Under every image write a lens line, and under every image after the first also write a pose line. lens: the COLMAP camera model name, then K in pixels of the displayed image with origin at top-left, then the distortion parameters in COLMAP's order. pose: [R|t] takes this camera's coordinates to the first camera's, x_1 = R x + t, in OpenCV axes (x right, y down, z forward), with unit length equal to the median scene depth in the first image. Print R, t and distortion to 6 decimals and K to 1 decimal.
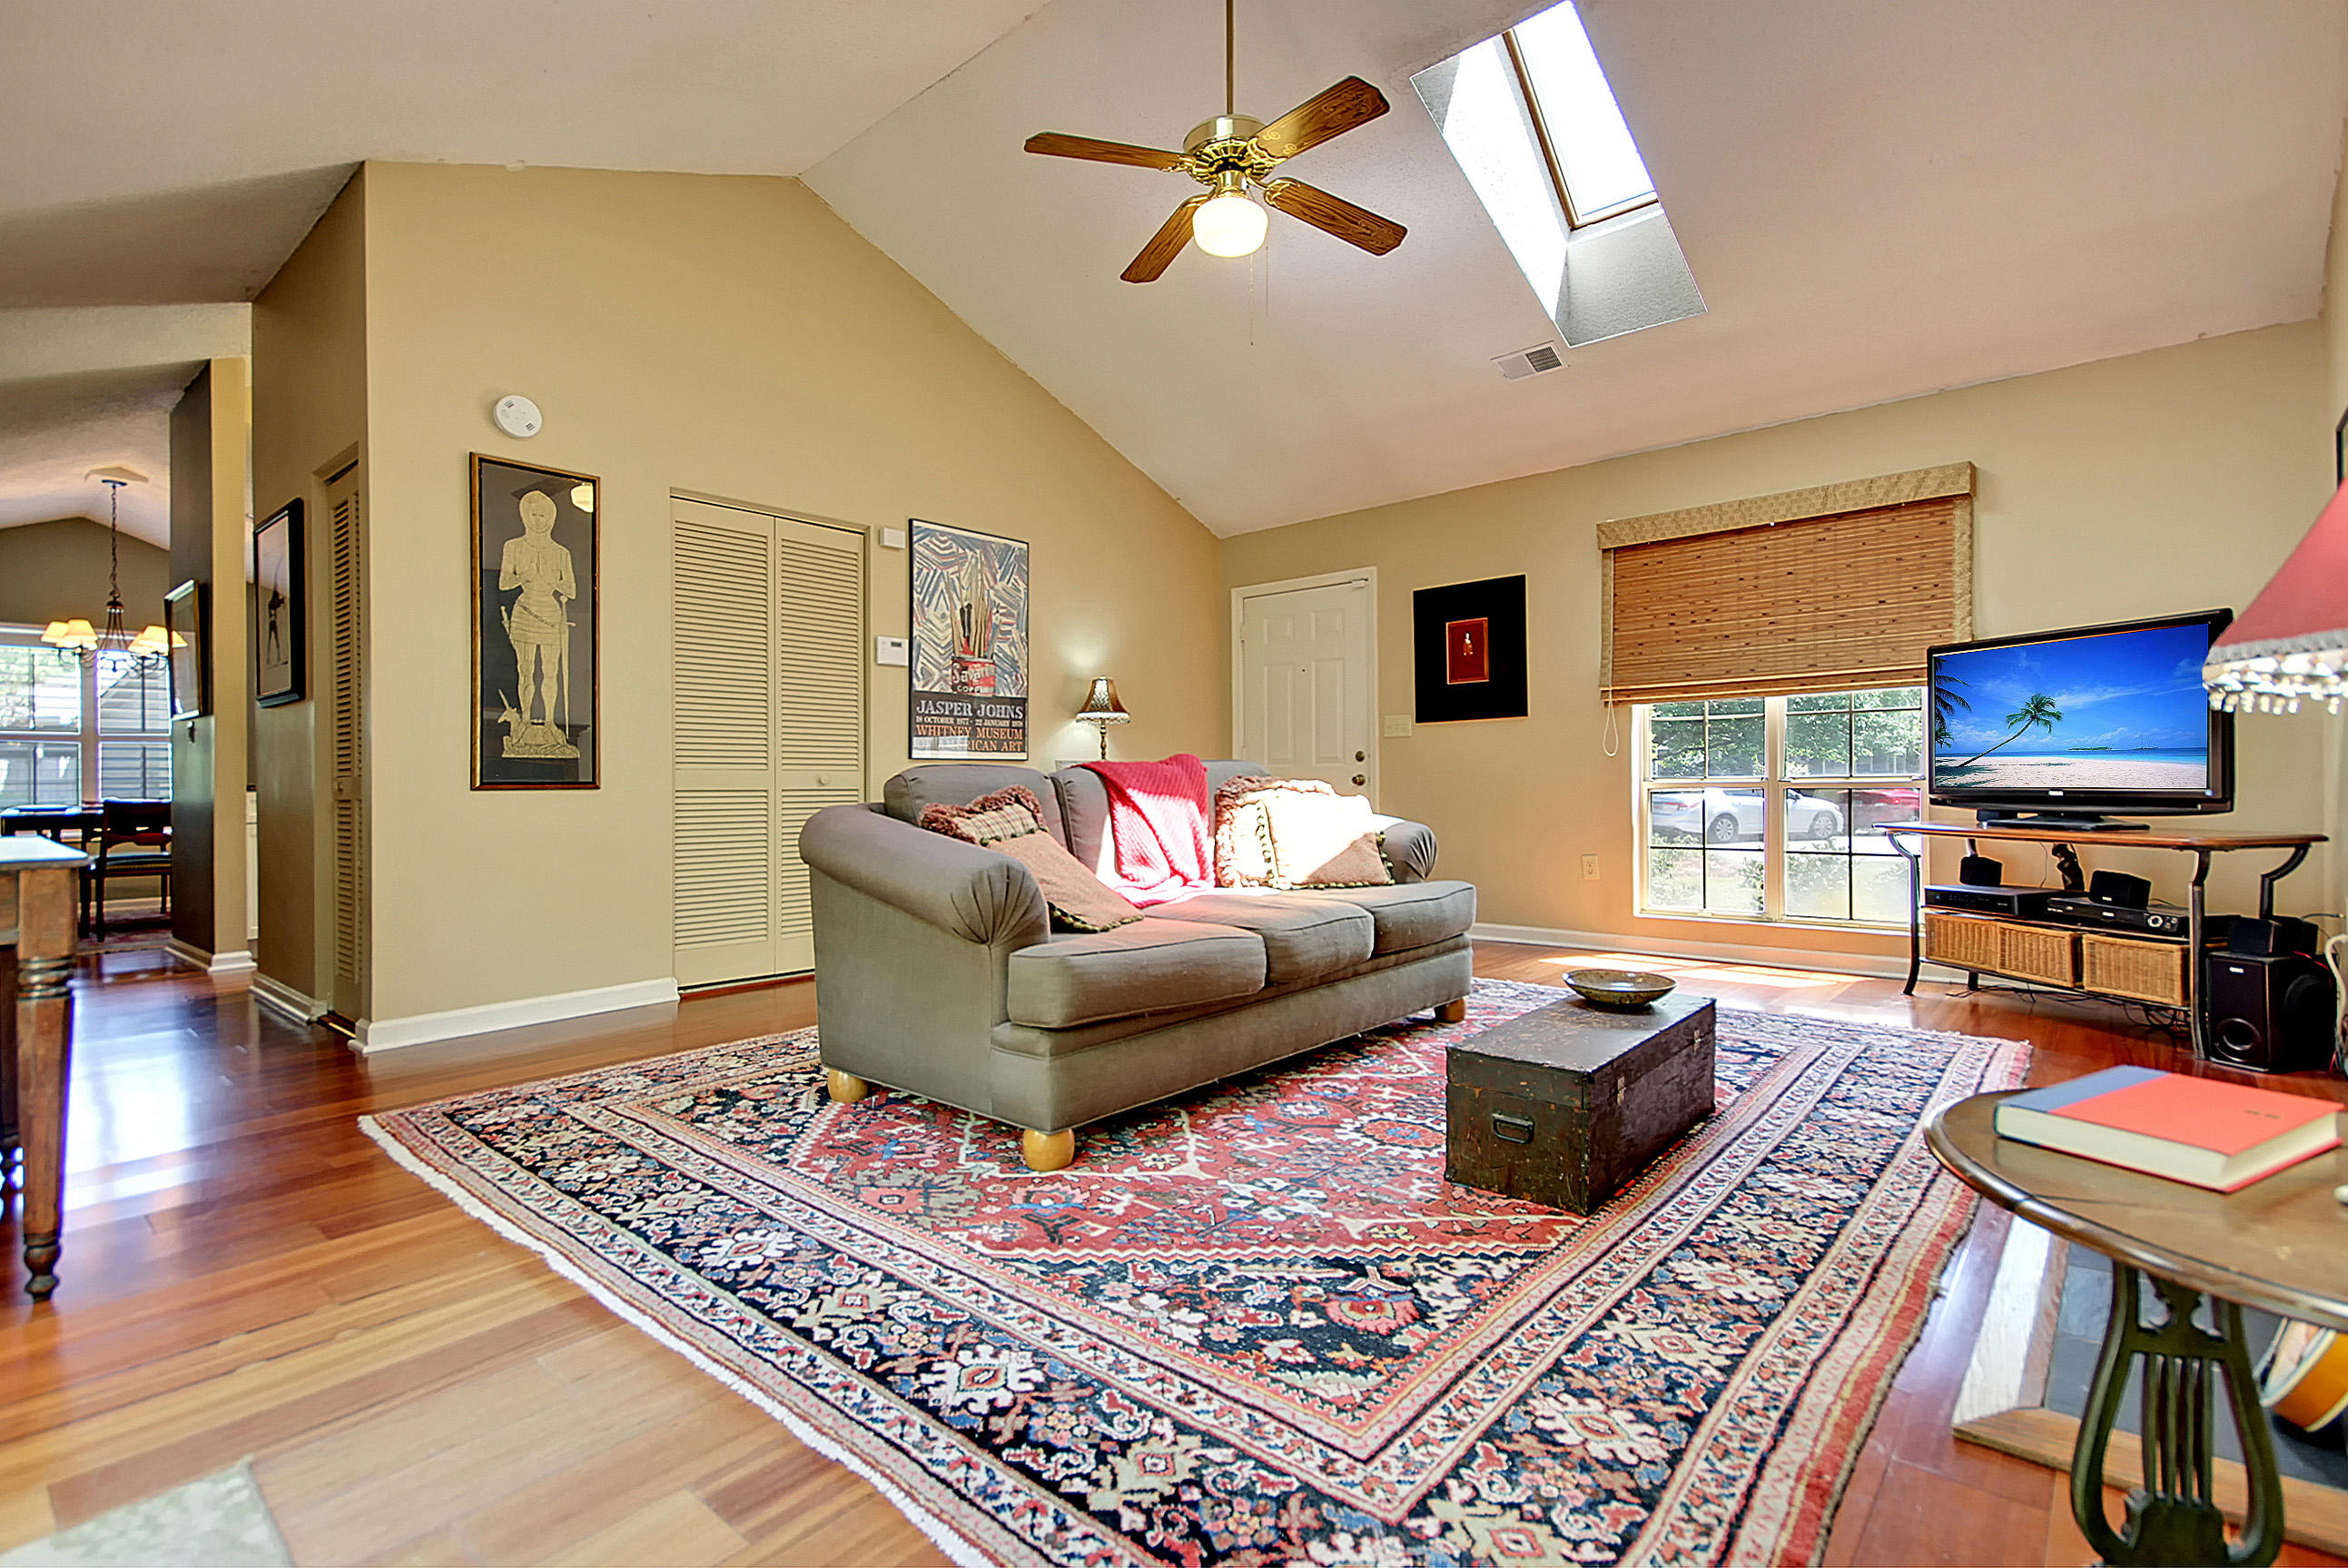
lens RADIAL K [[1111.8, 0, 1173.1], [0, 1111.8, 787.8], [0, 0, 1]] dist [0.014672, 0.000104]
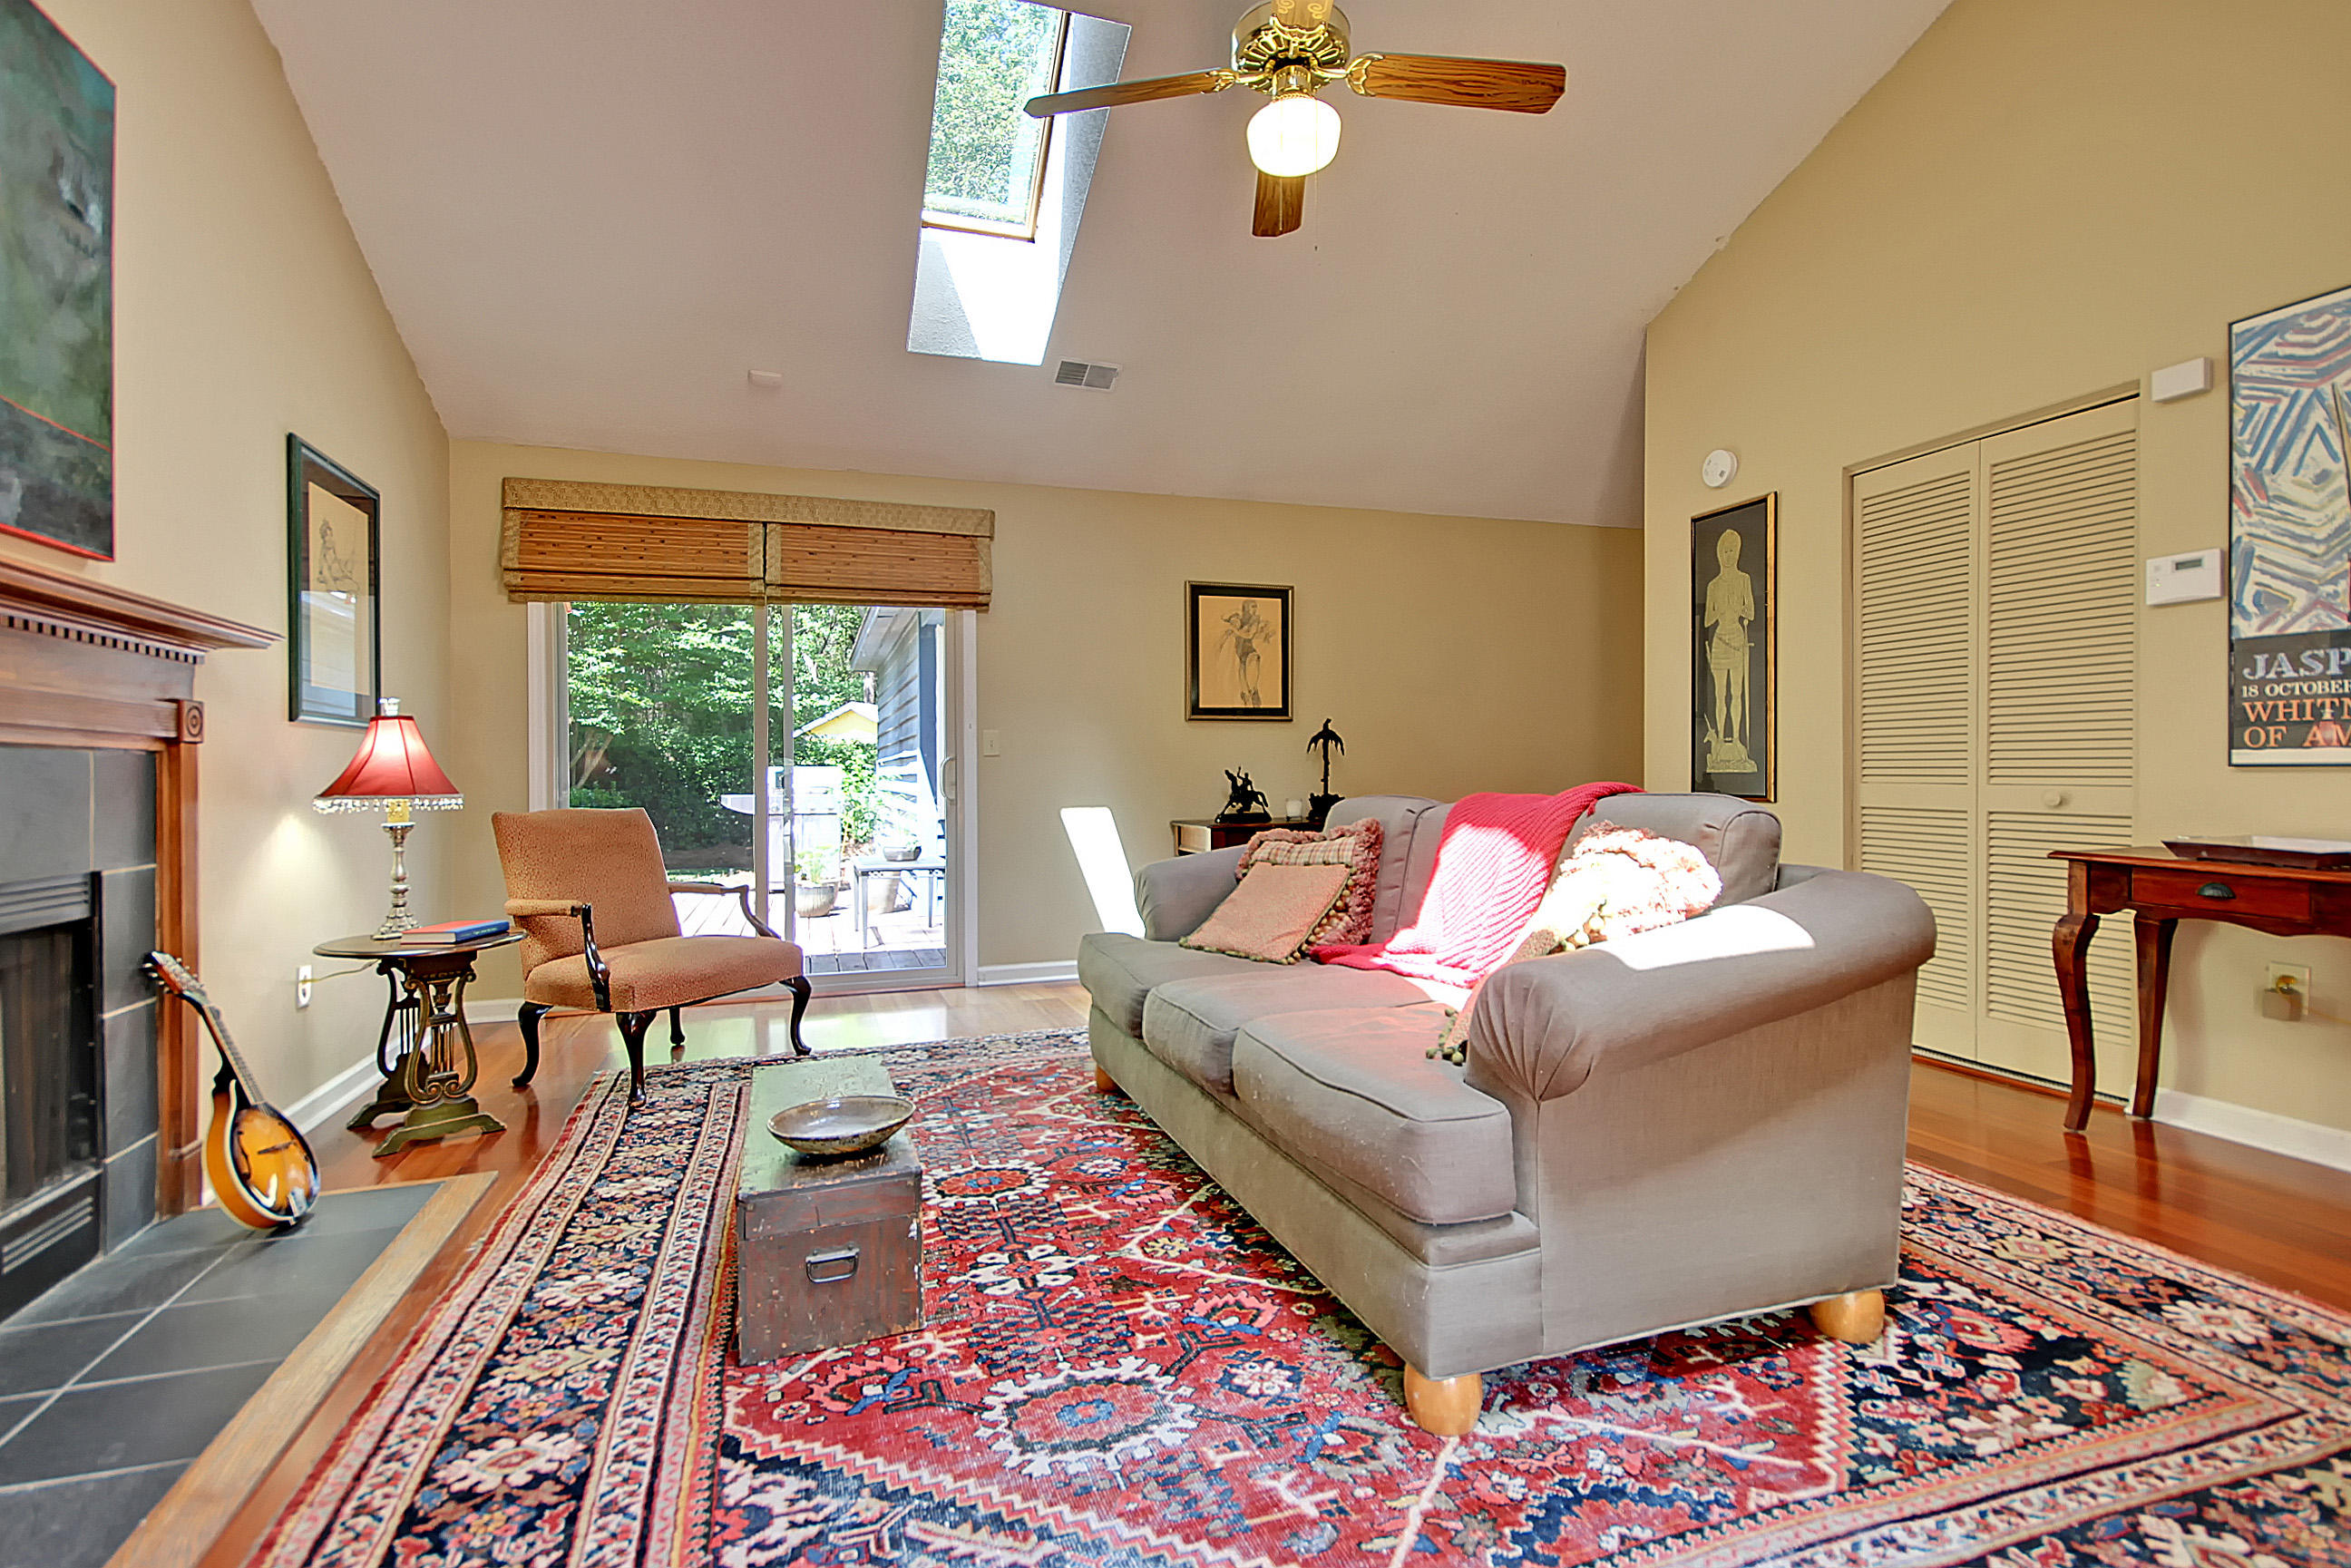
lens RADIAL K [[1113.2, 0, 1196.8], [0, 1113.2, 778.7], [0, 0, 1]] dist [0.014672, 0.000104]
pose [[-0.491918, 0.019012, -0.870434, 1.010865], [0.009083, 0.999819, 0.016705, -0.070082], [0.870594, 0.000311, -0.492001, 1.713305]]
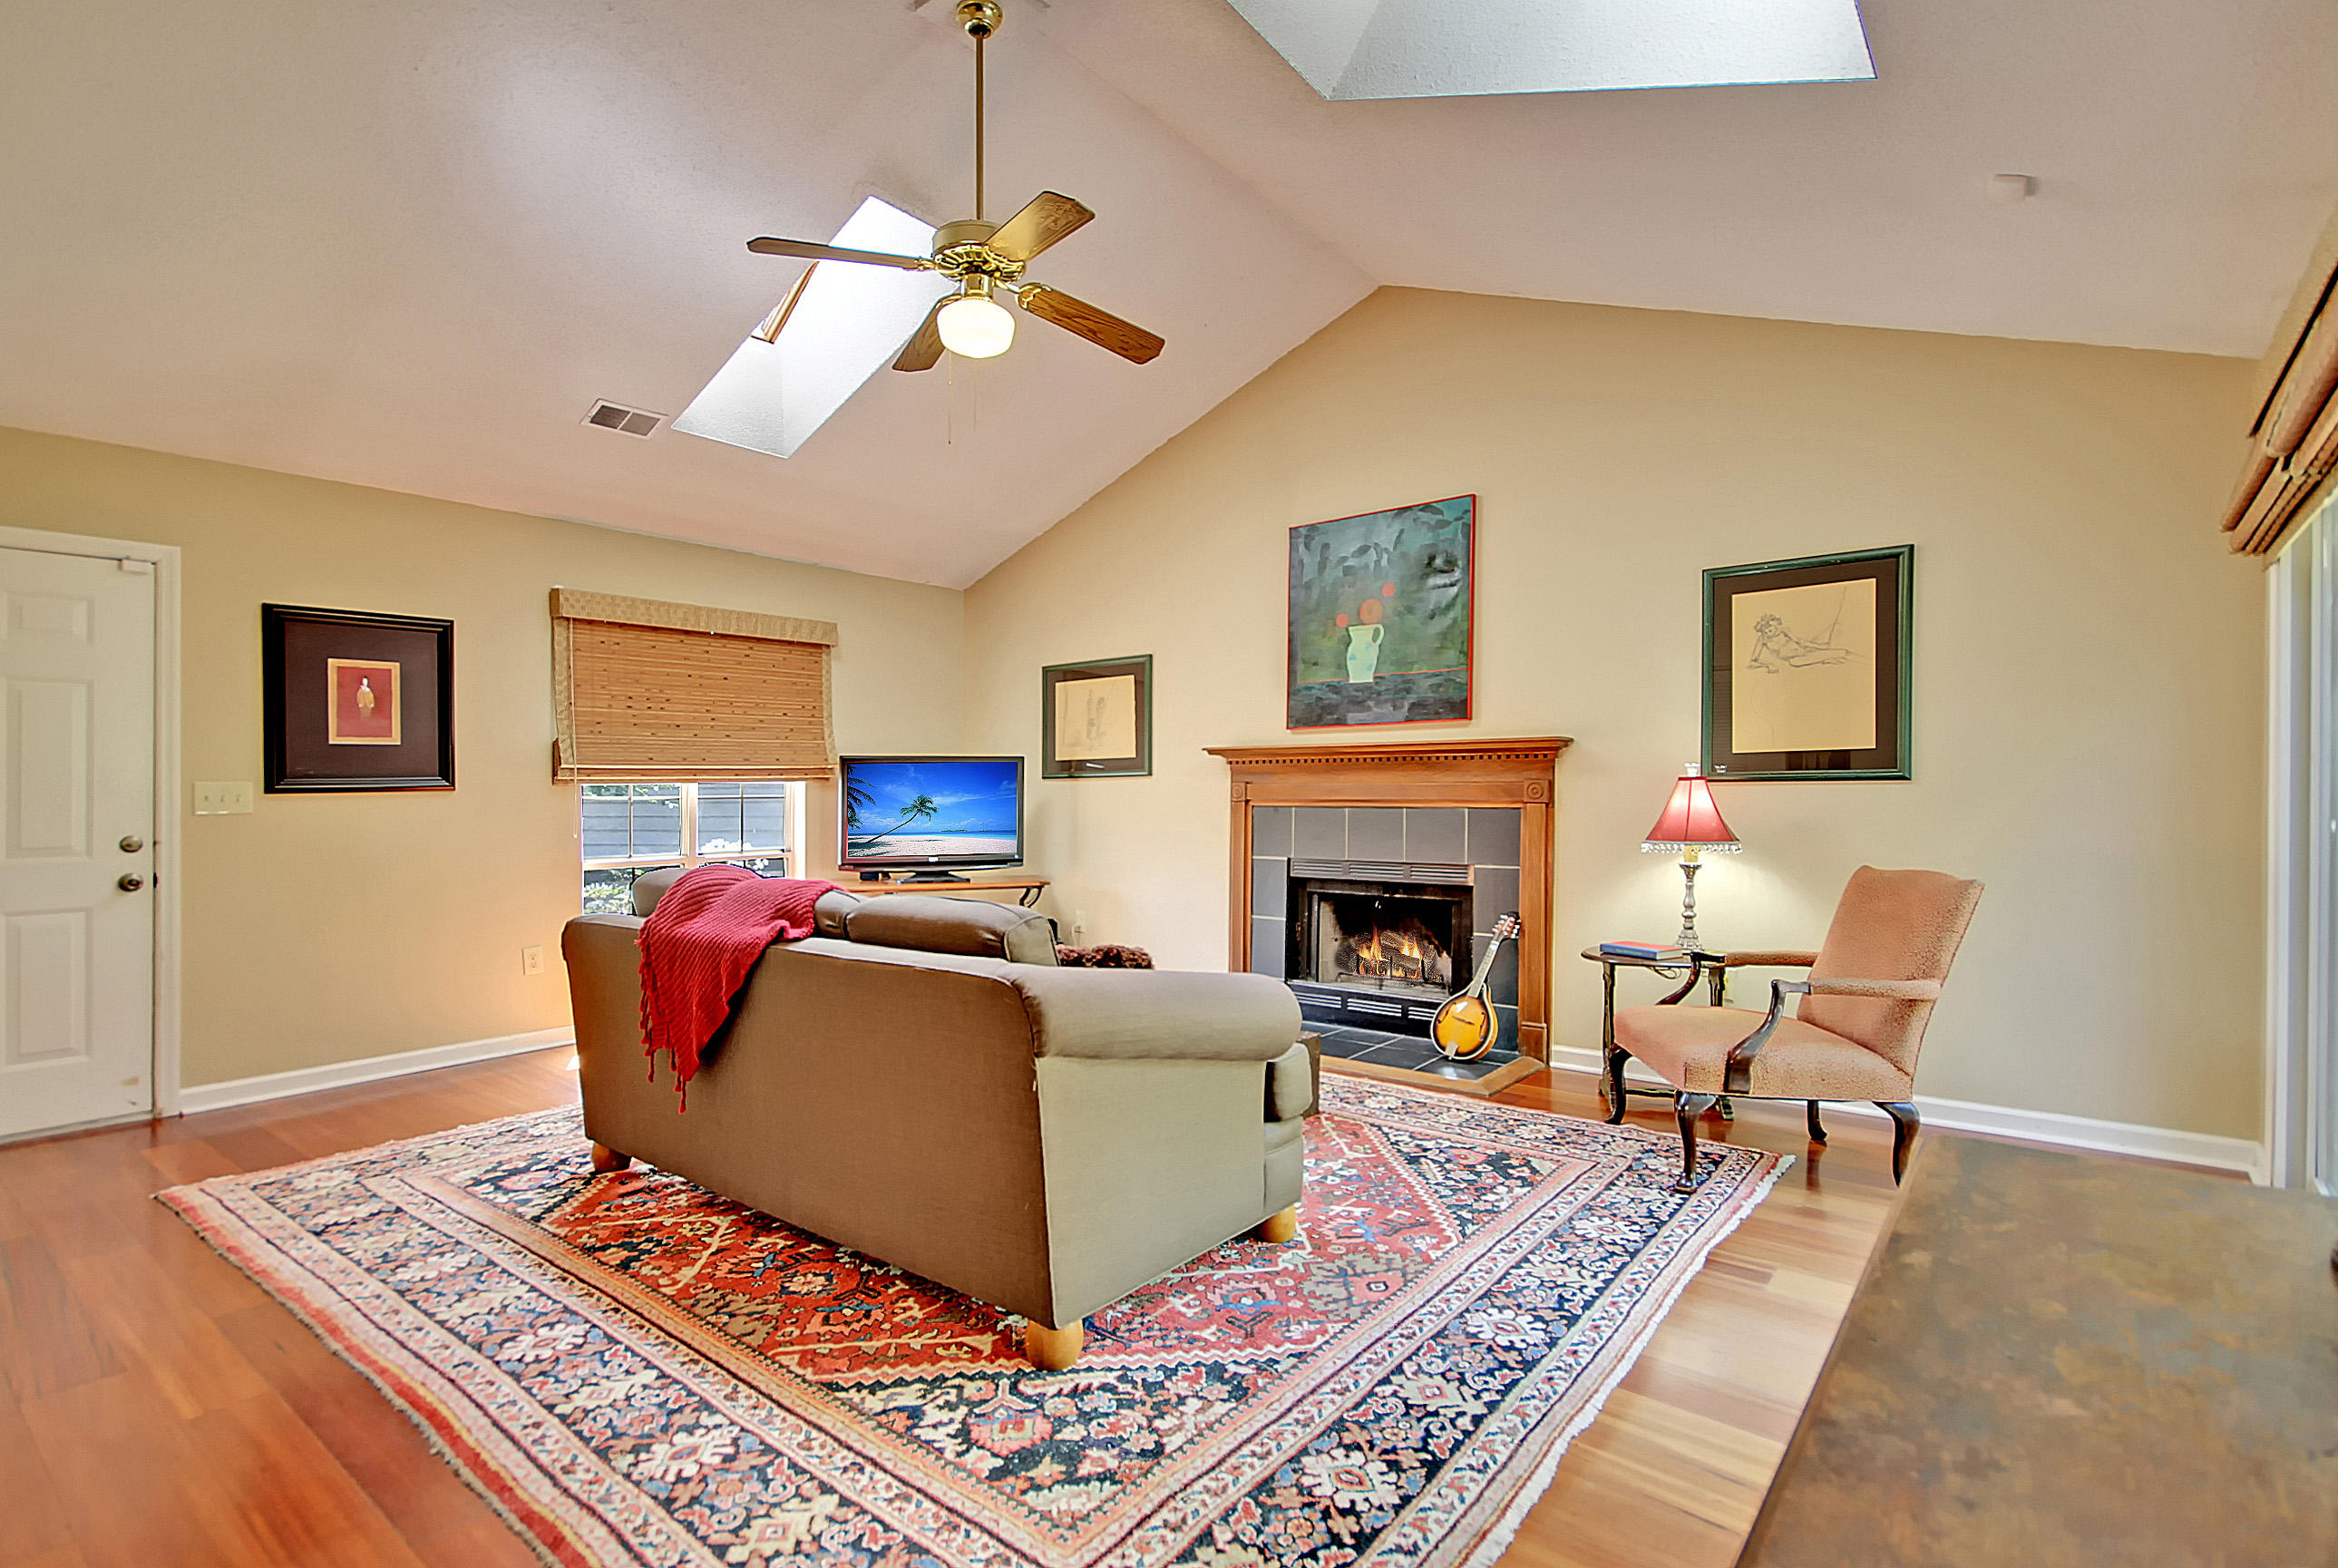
lens RADIAL K [[1107.1, 0, 1194.4], [0, 1107.1, 792.9], [0, 0, 1]] dist [0.014672, 0.000104]
pose [[-0.054758, 0.009795, 0.998452, -1.194214], [0.015575, 0.999839, -0.008955, -0.102962], [-0.998378, 0.015061, -0.054901, 1.088355]]
